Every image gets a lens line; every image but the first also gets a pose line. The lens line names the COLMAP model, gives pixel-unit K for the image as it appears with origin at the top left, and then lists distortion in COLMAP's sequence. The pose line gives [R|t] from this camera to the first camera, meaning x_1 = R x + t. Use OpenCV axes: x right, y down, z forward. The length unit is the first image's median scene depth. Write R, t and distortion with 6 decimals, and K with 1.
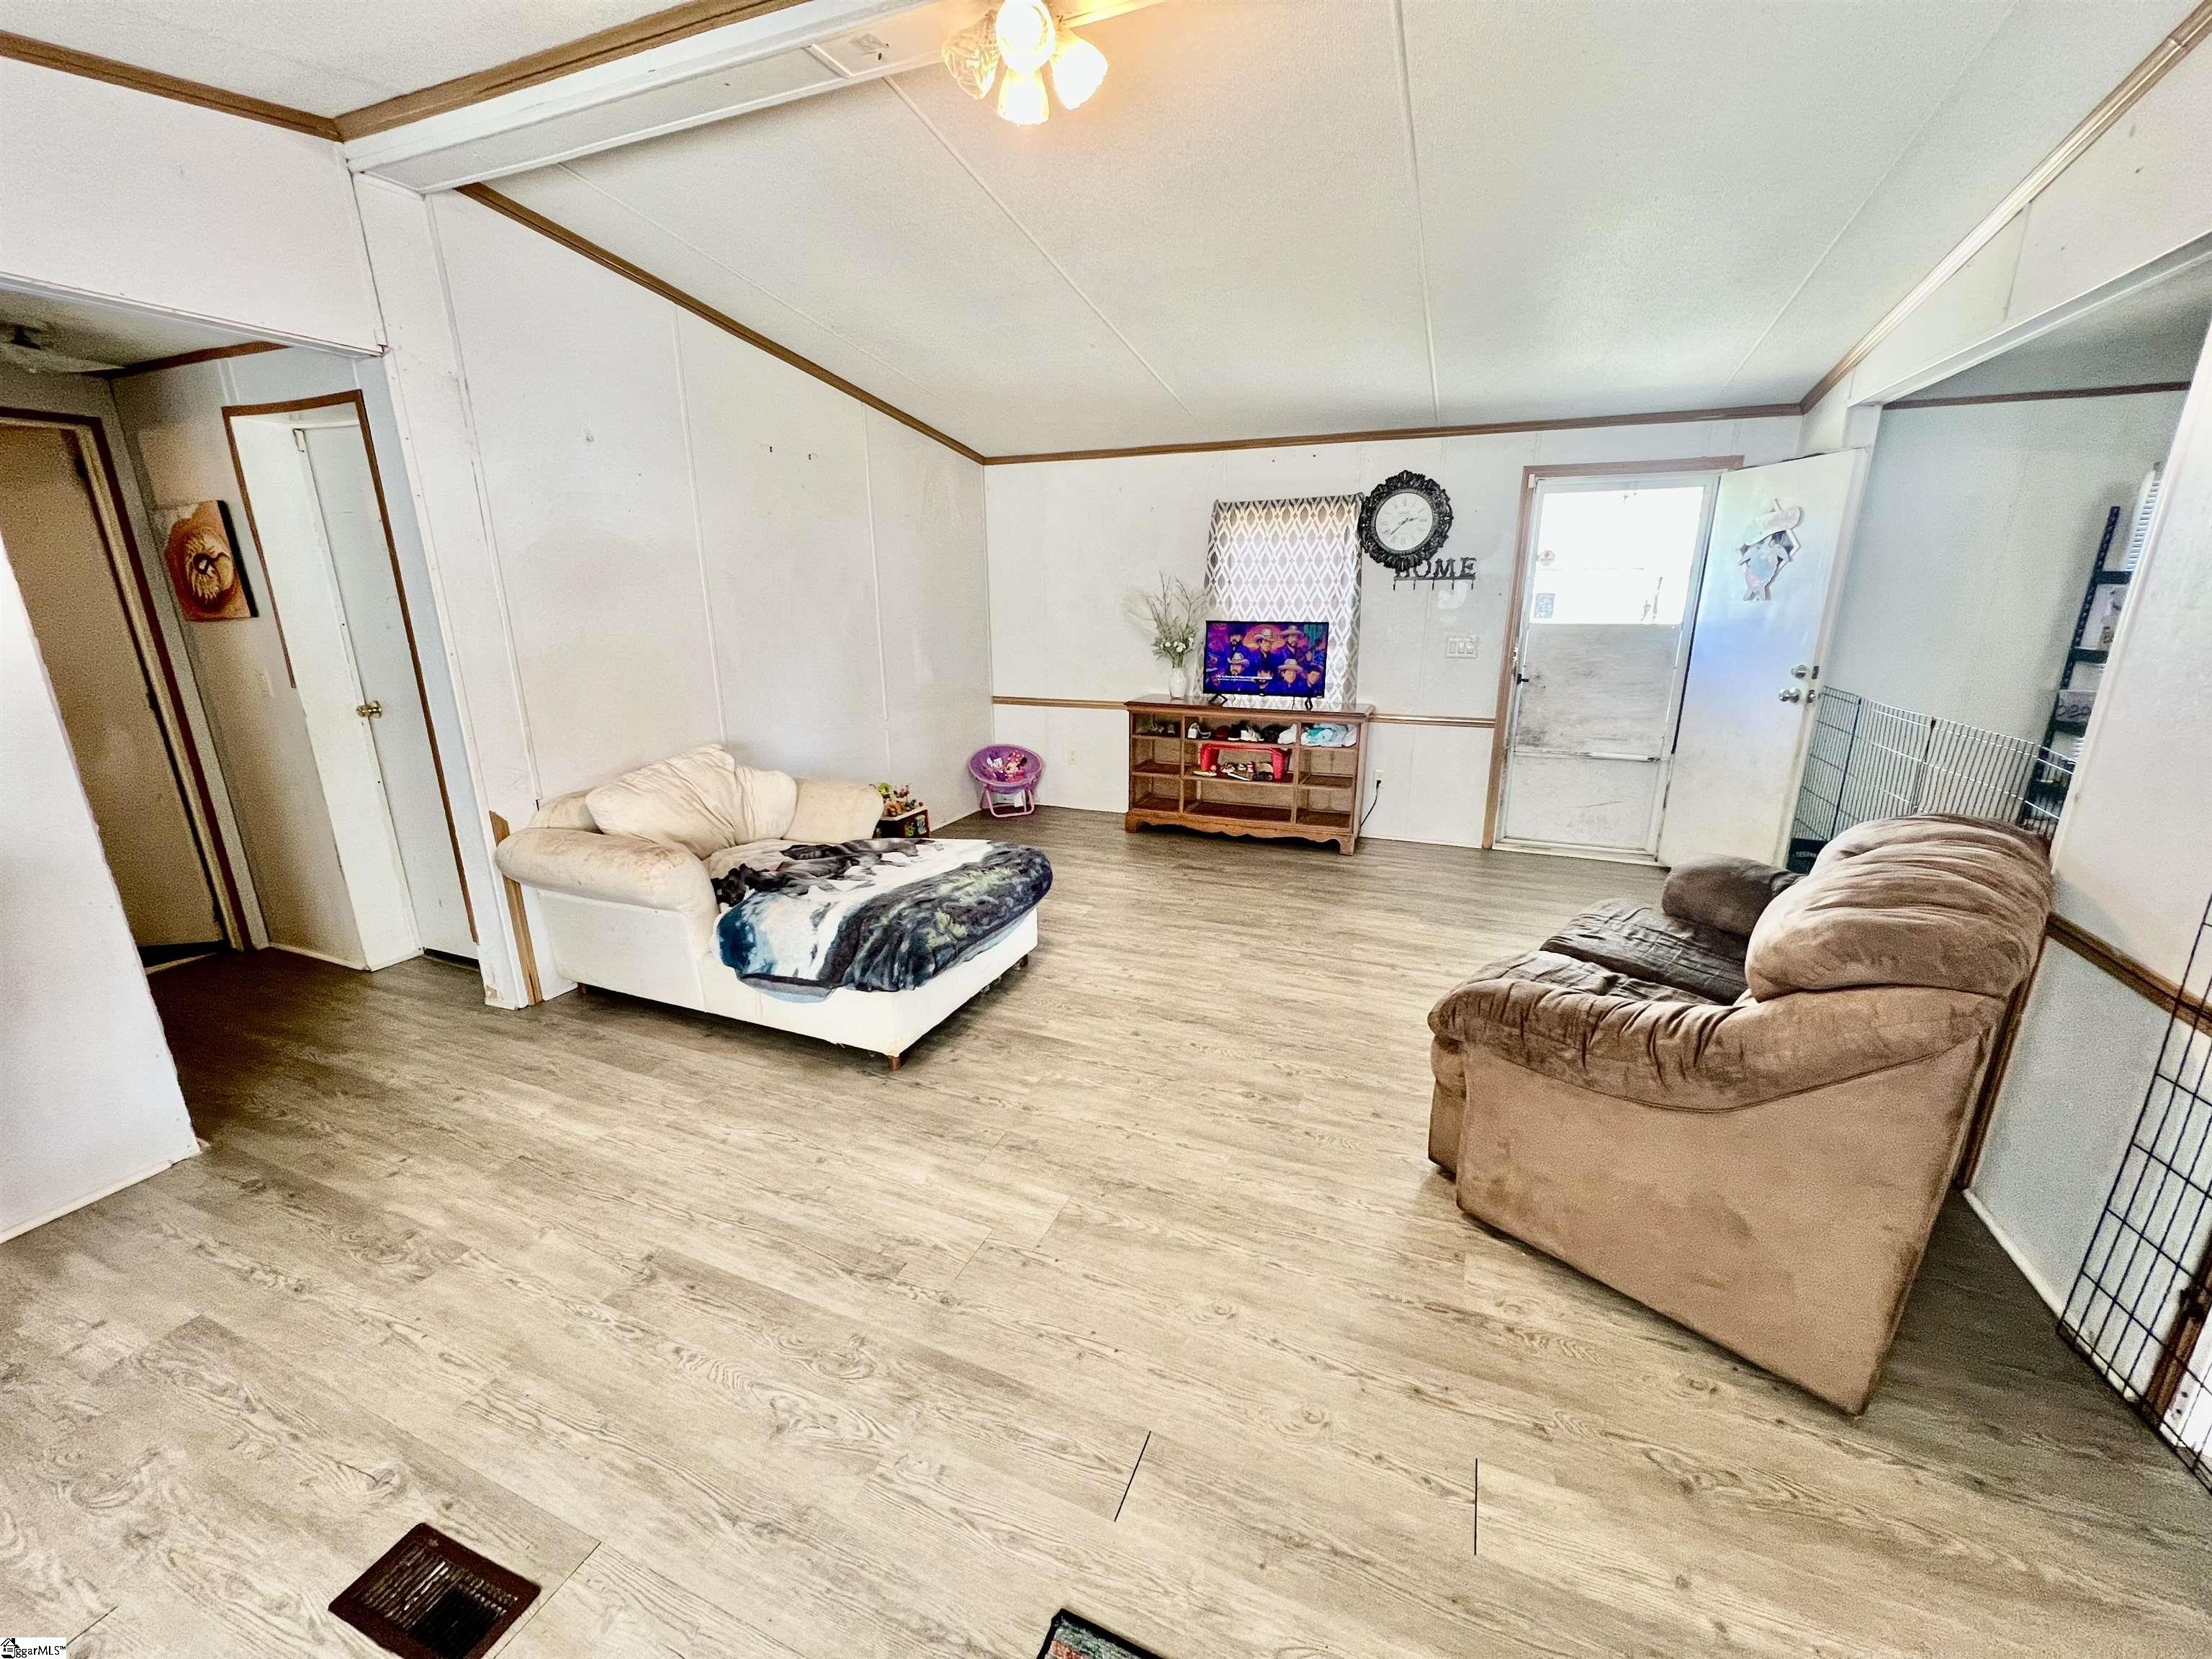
lens RADIAL K [[881.0, 0, 1106.0], [0, 881.0, 835.5], [0, 0, 1]] dist [-0.000802, 0.000014]
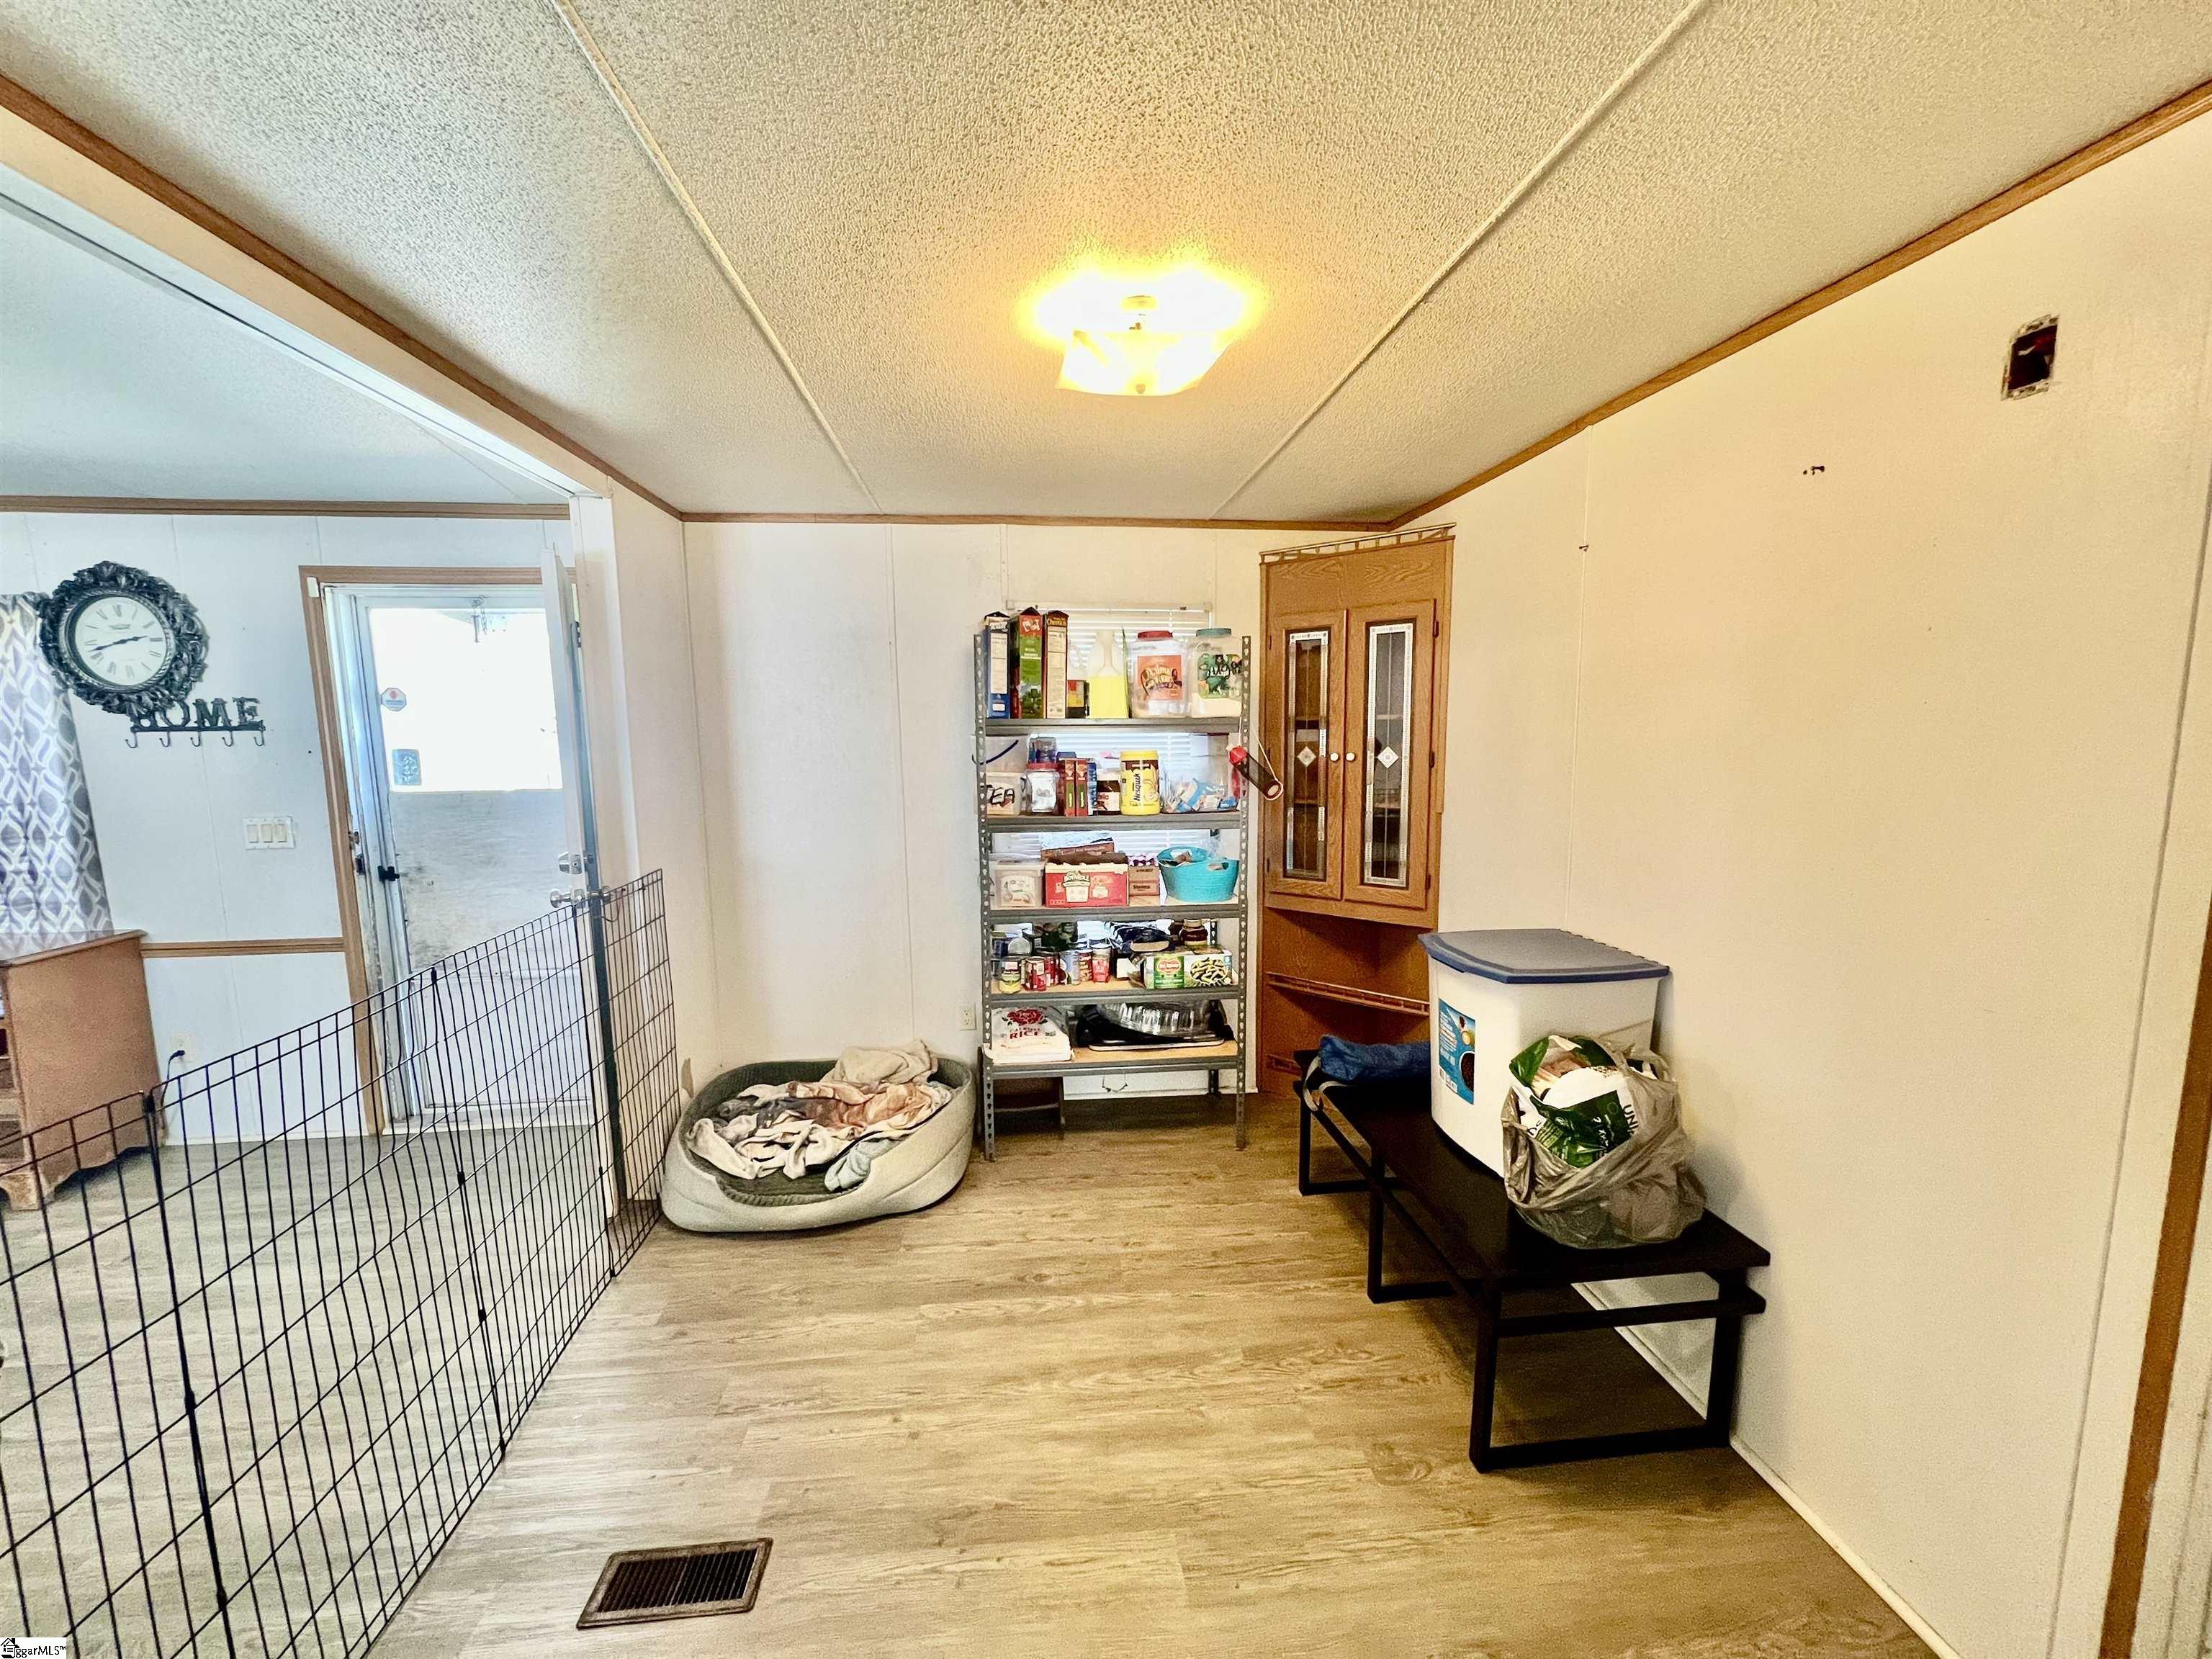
lens RADIAL K [[881.0, 0, 1105.9], [0, 881.0, 839.1], [0, 0, 1]] dist [-0.000802, 0.000014]
pose [[0.883080, -0.060627, 0.465289, 0.651586], [0.130991, 0.984046, -0.120391, -0.053861], [-0.450567, 0.167263, 0.876933, 0.168954]]
